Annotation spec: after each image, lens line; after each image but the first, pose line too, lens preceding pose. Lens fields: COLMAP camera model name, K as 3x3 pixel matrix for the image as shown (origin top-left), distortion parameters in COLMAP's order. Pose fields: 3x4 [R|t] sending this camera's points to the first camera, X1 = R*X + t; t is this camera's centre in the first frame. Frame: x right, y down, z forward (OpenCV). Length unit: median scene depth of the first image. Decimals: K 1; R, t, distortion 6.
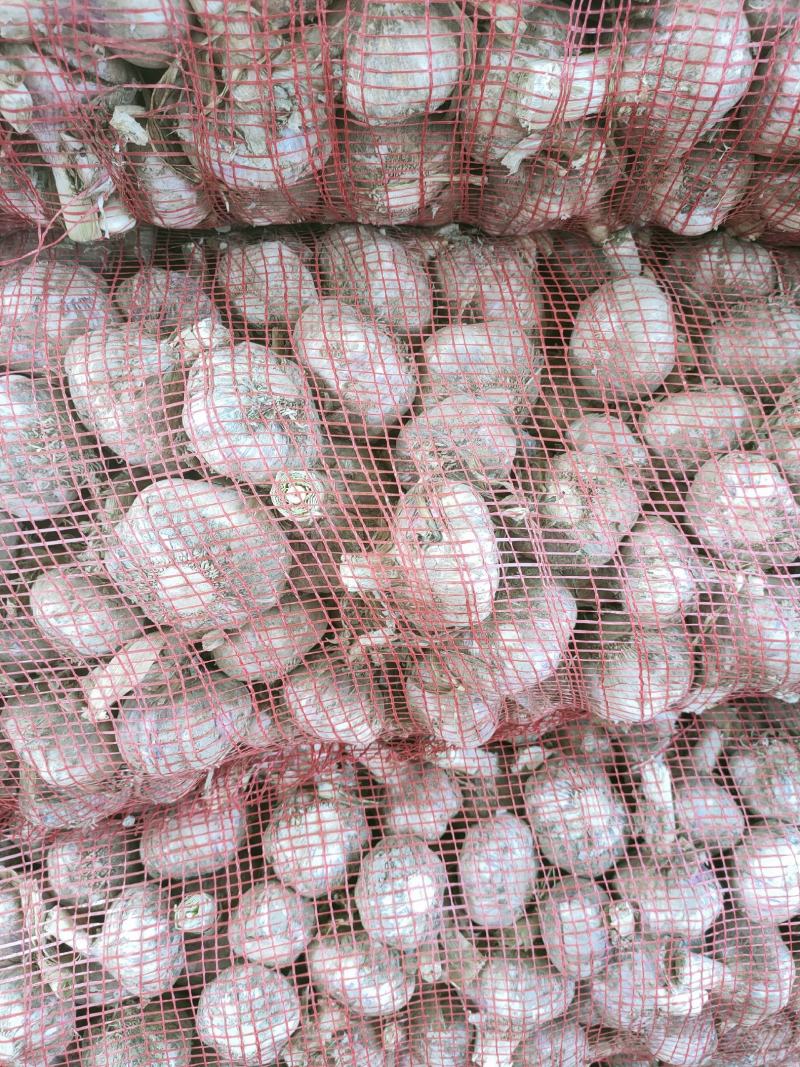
lens RADIAL K [[880.4, 0, 399.4], [0, 880.4, 534.0], [0, 0, 1]] dist [0.022652, -0.038666]
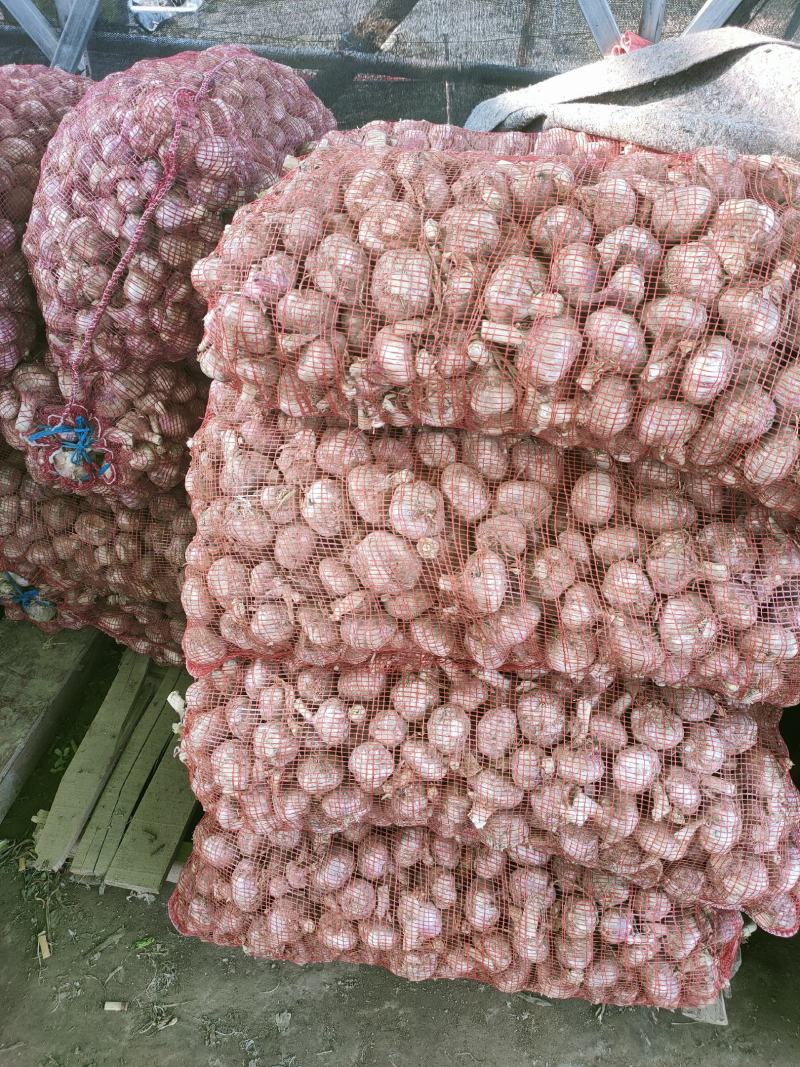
lens RADIAL K [[880.4, 0, 400.4], [0, 880.4, 533.2], [0, 0, 1]] dist [0.022652, -0.038666]
pose [[0.961357, 0.182376, -0.206232, 0.276005], [-0.176984, 0.983209, 0.044462, -0.158051], [0.210878, -0.006244, 0.977493, -1.268729]]
